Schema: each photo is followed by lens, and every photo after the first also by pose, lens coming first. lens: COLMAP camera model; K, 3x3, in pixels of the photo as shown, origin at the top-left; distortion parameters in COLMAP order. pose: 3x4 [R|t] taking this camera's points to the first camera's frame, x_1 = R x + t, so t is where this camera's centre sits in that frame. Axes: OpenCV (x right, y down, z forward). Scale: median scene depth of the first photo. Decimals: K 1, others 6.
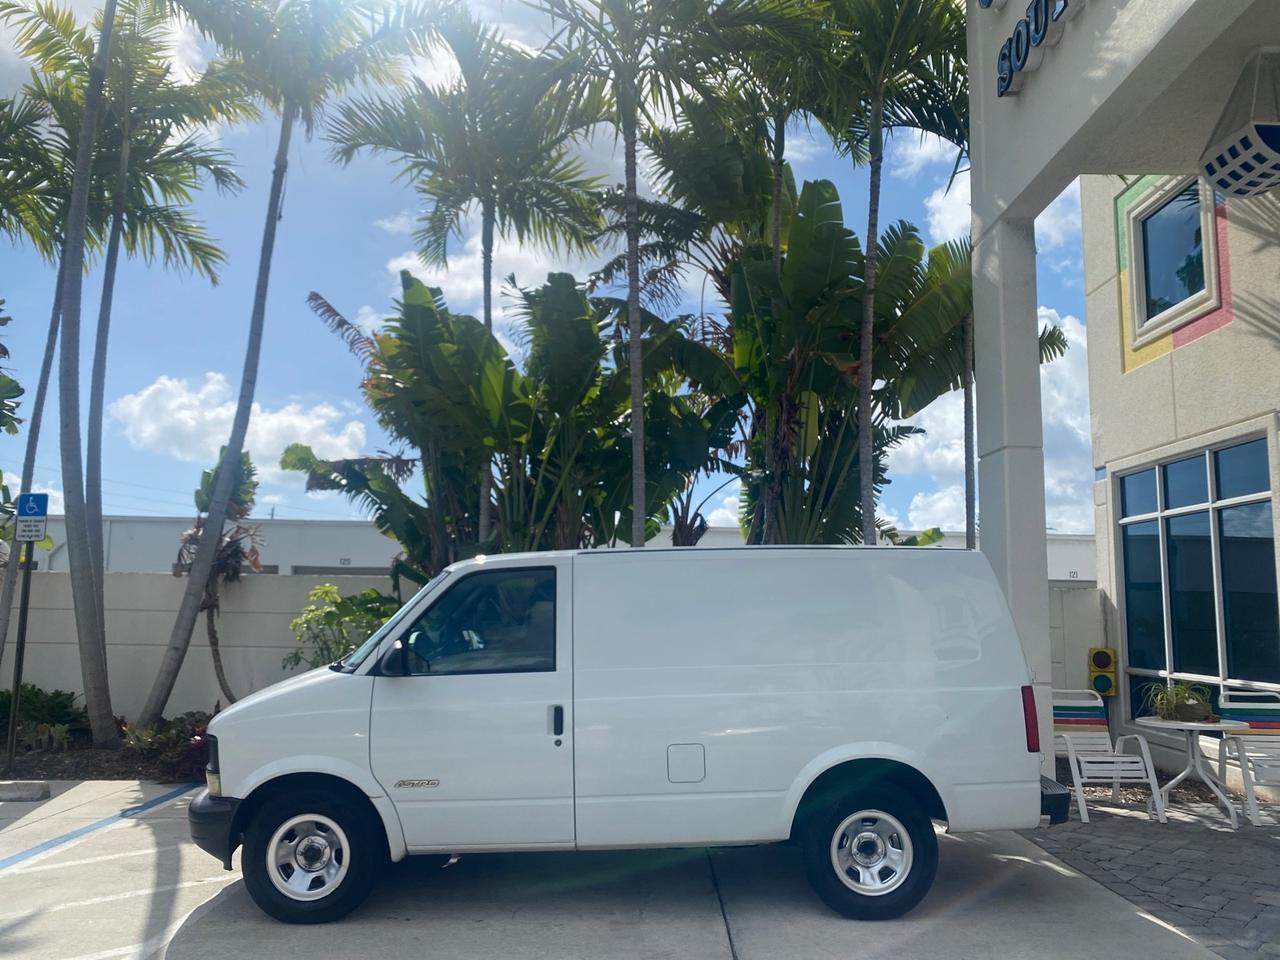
lens RADIAL K [[982.7, 0, 638.0], [0, 982.7, 477.2], [0, 0, 1]] dist [0.022274, -0.022421]
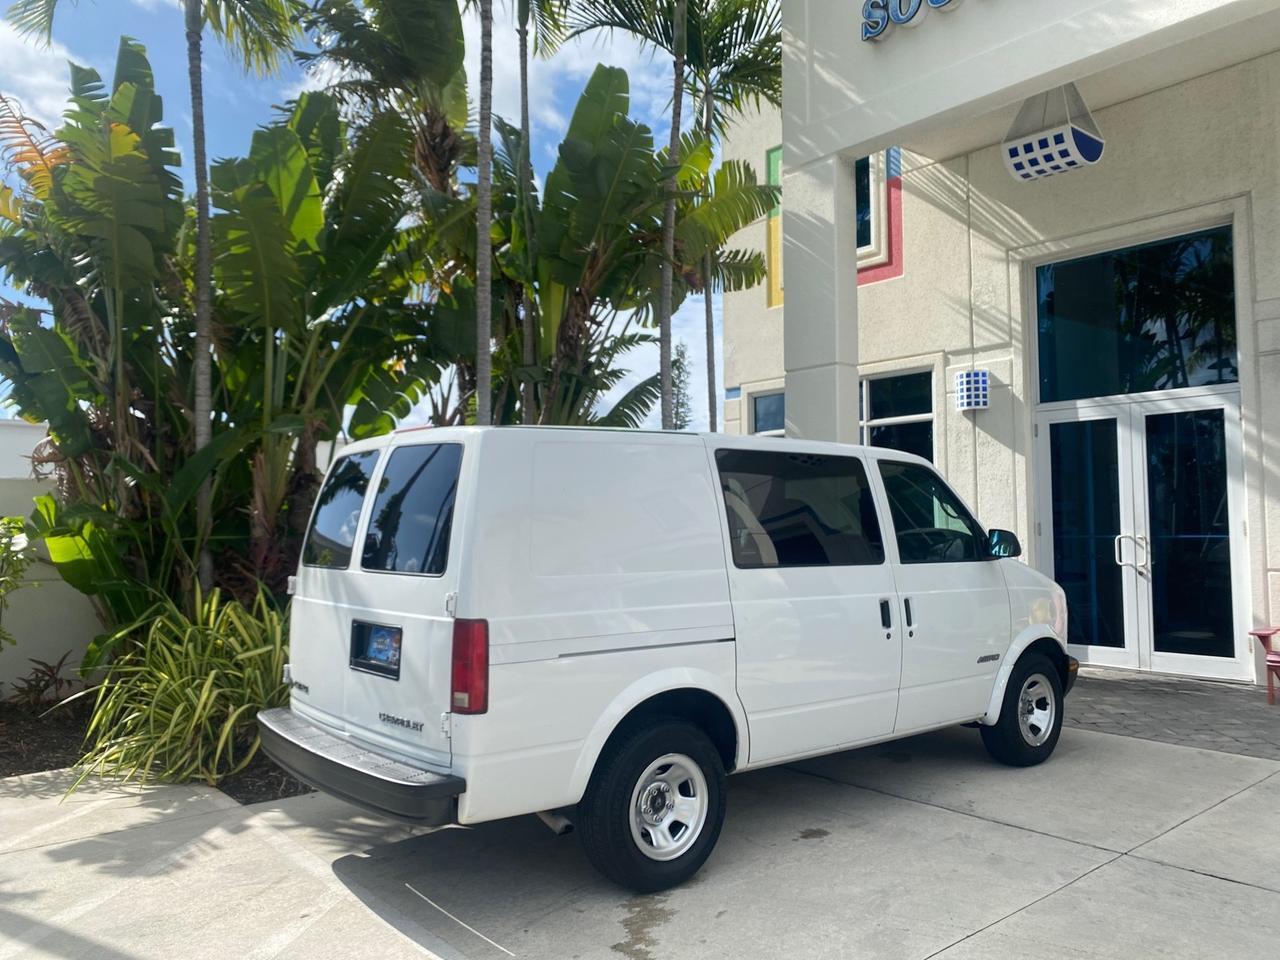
lens RADIAL K [[982.7, 0, 637.3], [0, 982.7, 476.2], [0, 0, 1]] dist [0.022274, -0.022421]
pose [[0.770469, 0.008542, 0.637420, -0.423623], [-0.062630, 0.996087, 0.062353, 0.034880], [-0.634393, -0.087963, 0.767989, 0.226190]]
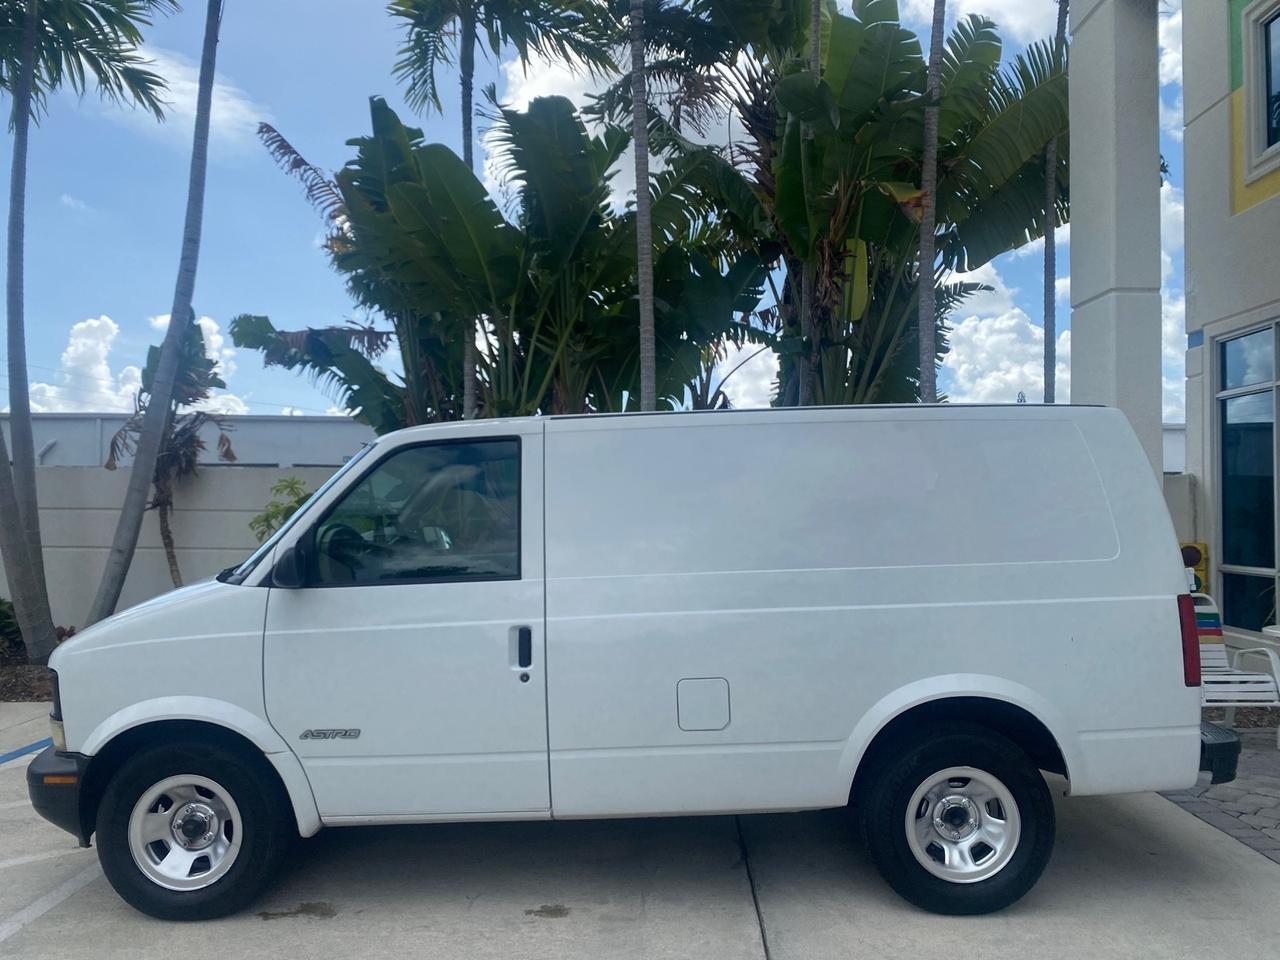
lens RADIAL K [[982.7, 0, 640.6], [0, 982.7, 477.4], [0, 0, 1]] dist [0.022274, -0.022421]
pose [[0.999738, -0.008763, -0.021149, 0.010579], [0.010846, 0.994879, 0.100490, 0.028755], [0.020160, -0.100693, 0.994713, 0.163115]]
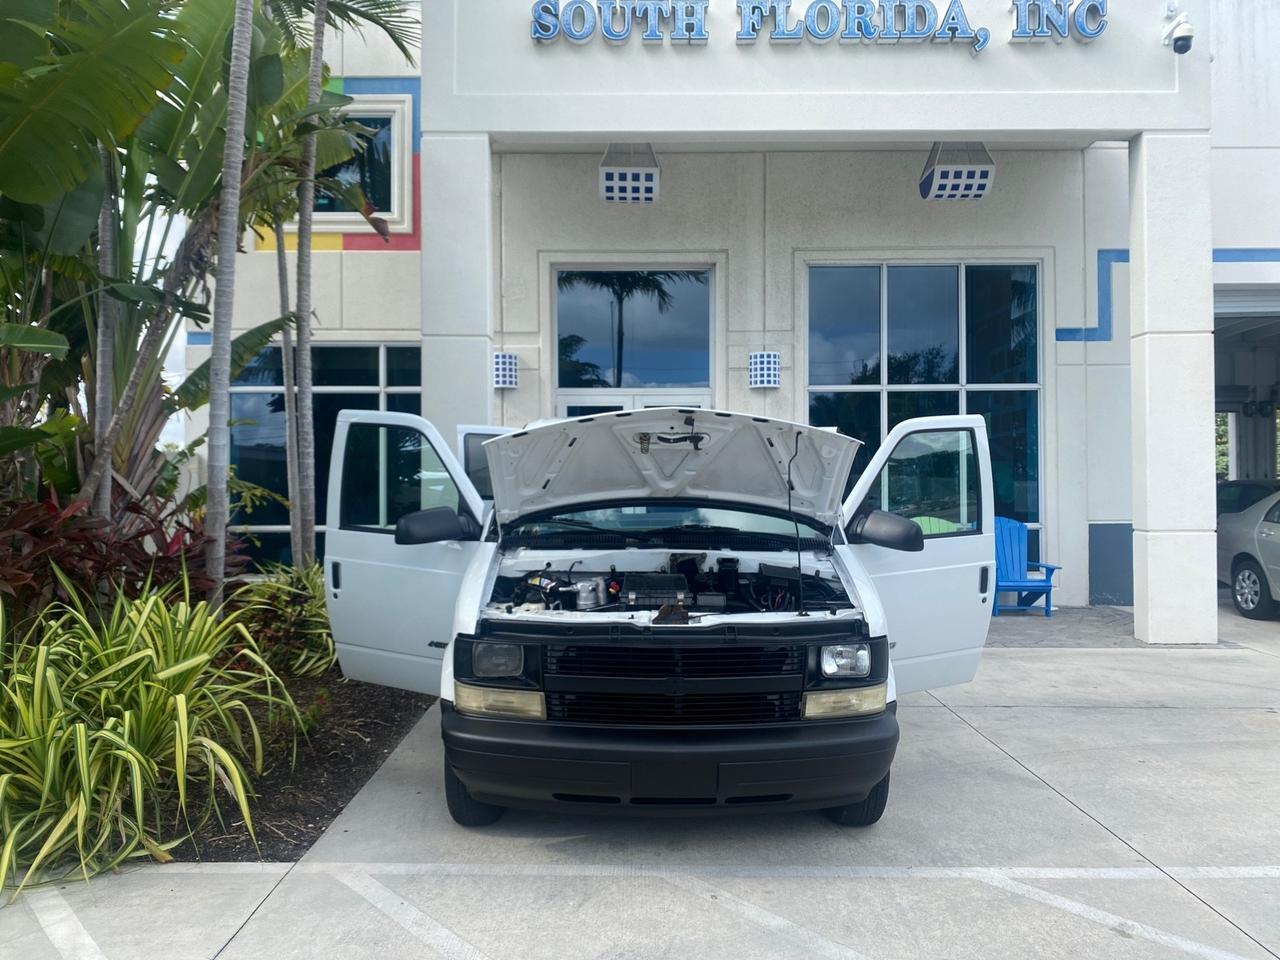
lens RADIAL K [[982.7, 0, 641.9], [0, 982.7, 478.0], [0, 0, 1]] dist [0.022274, -0.022421]
pose [[-0.001757, -0.007728, 0.999969, -0.655468], [-0.129130, 0.991600, 0.007436, 0.085980], [-0.991626, -0.129113, -0.002740, 0.658326]]
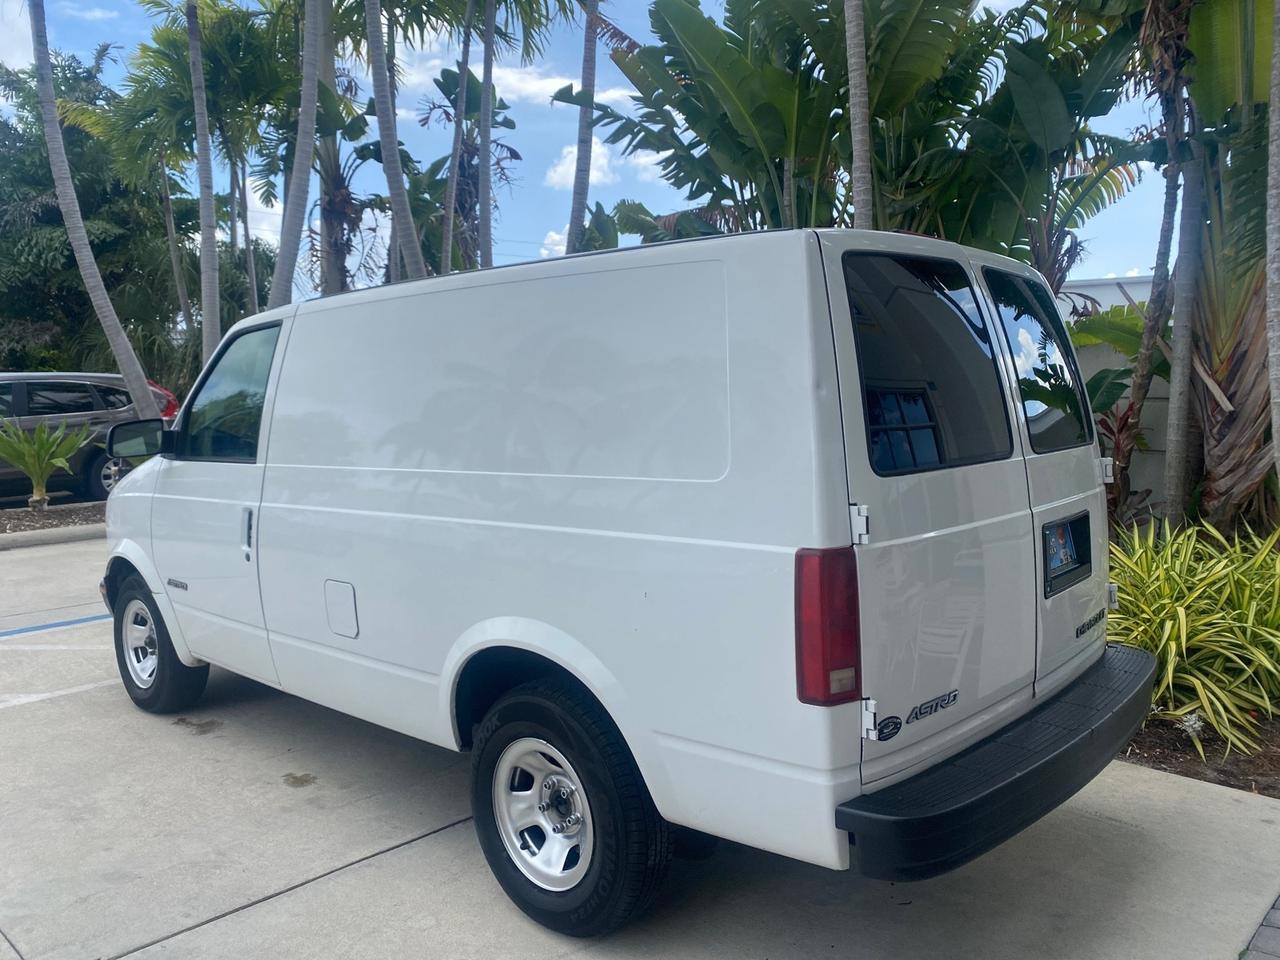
lens RADIAL K [[982.7, 0, 642.1], [0, 982.7, 476.3], [0, 0, 1]] dist [0.022274, -0.022421]
pose [[0.724595, 0.054718, -0.686999, 0.343755], [0.098619, 0.978352, 0.181940, 0.055597], [0.682082, -0.199584, 0.703512, 0.369963]]
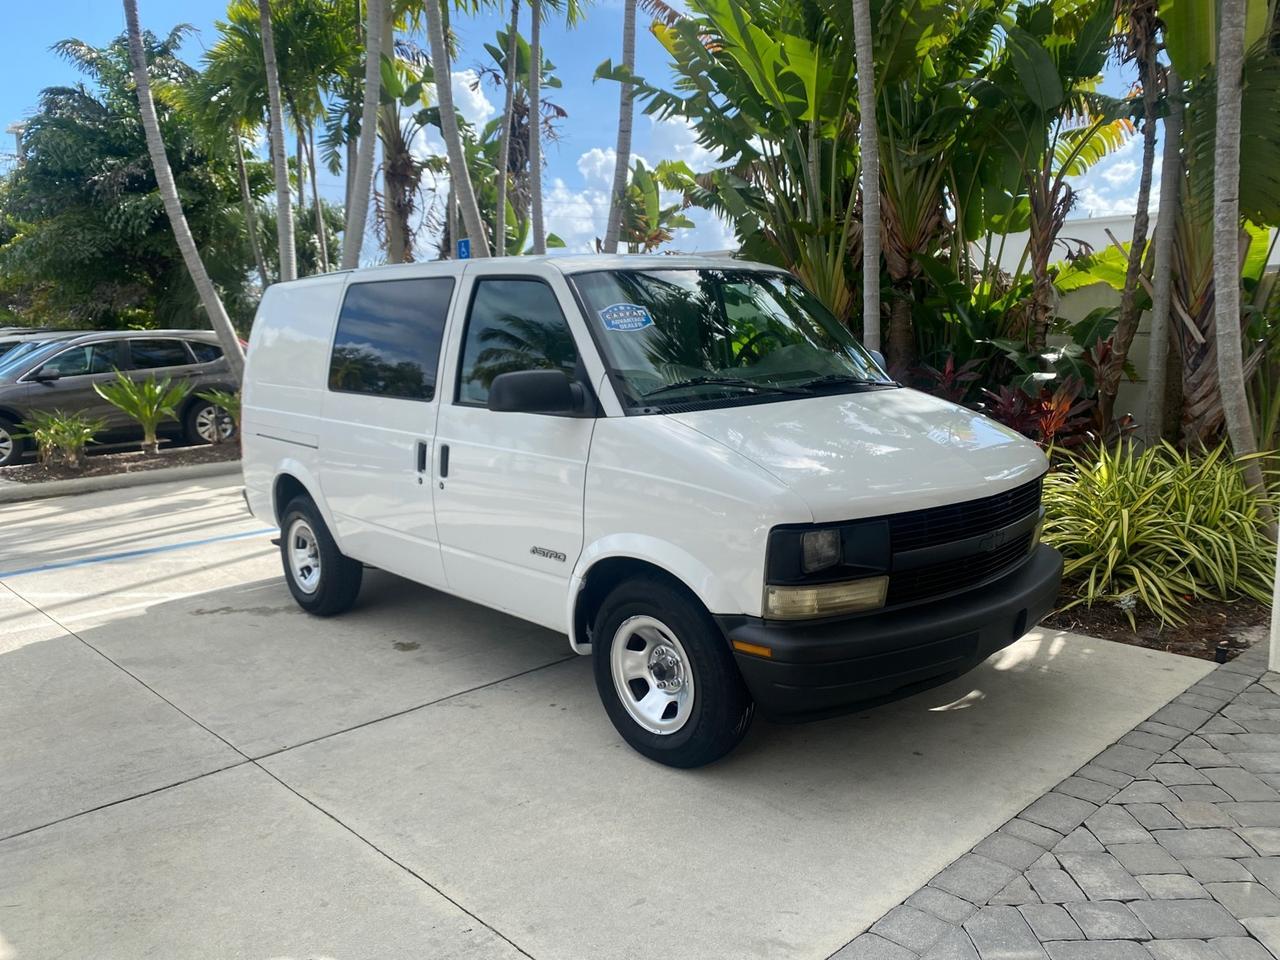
lens RADIAL K [[982.7, 0, 635.7], [0, 982.7, 476.2], [0, 0, 1]] dist [0.022274, -0.022421]
pose [[0.683245, 0.083247, -0.725429, 0.423783], [0.124612, 0.965612, 0.228176, 0.046821], [0.719478, -0.246297, 0.649376, 0.304521]]
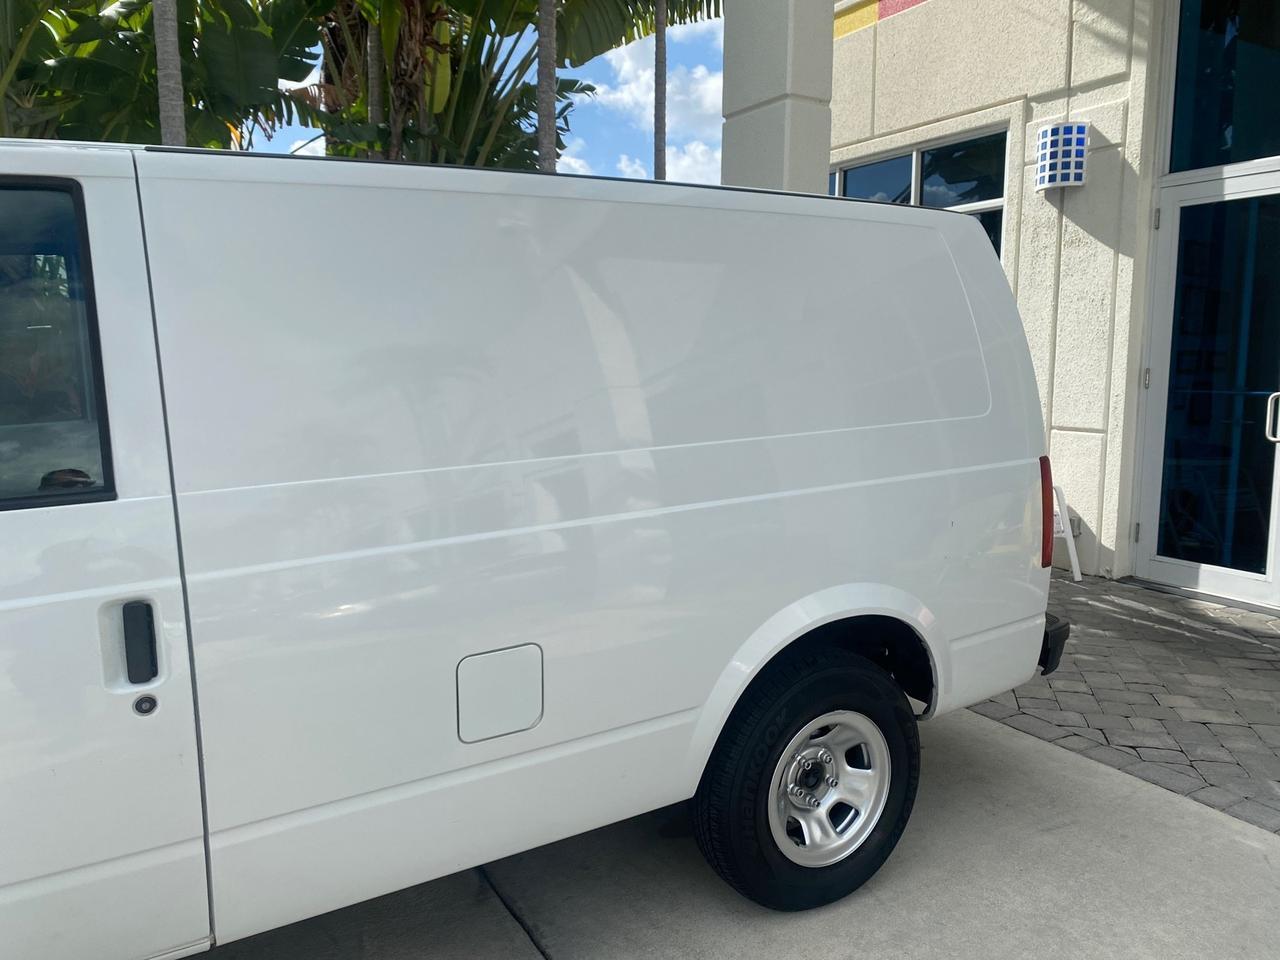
lens RADIAL K [[982.7, 0, 641.1], [0, 982.7, 467.4], [0, 0, 1]] dist [0.022274, -0.022421]
pose [[0.869773, -0.061905, 0.489554, -0.050242], [-0.061177, 0.970918, 0.231465, 0.054631], [-0.489646, -0.231272, 0.840690, 0.348696]]
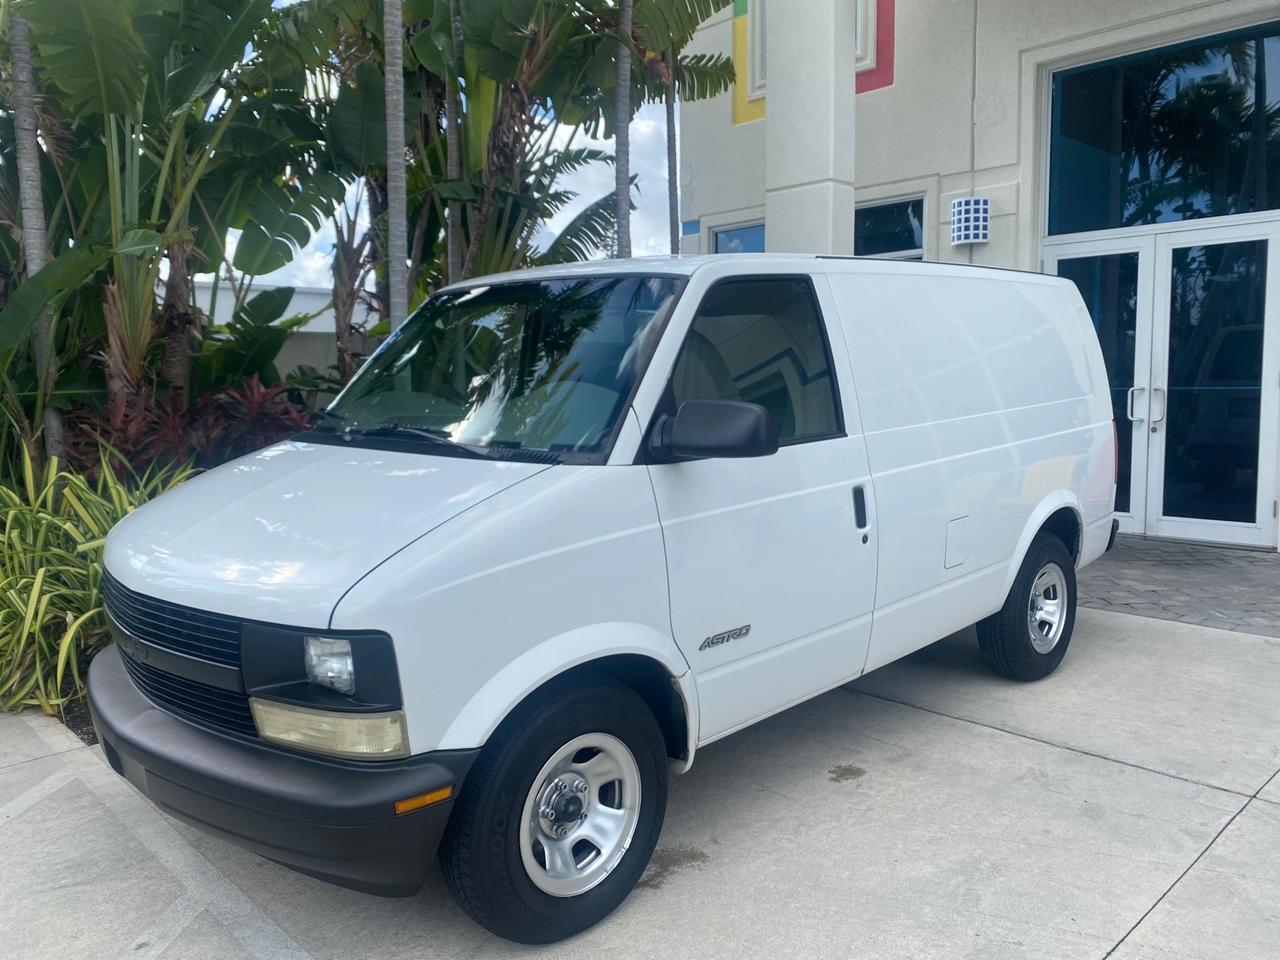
lens RADIAL K [[982.7, 0, 639.0], [0, 982.7, 472.0], [0, 0, 1]] dist [0.022274, -0.022421]
pose [[0.723481, -0.088085, 0.684702, -0.345916], [-0.068589, 0.977747, 0.198258, 0.055318], [-0.686929, -0.190399, 0.701340, 0.345216]]
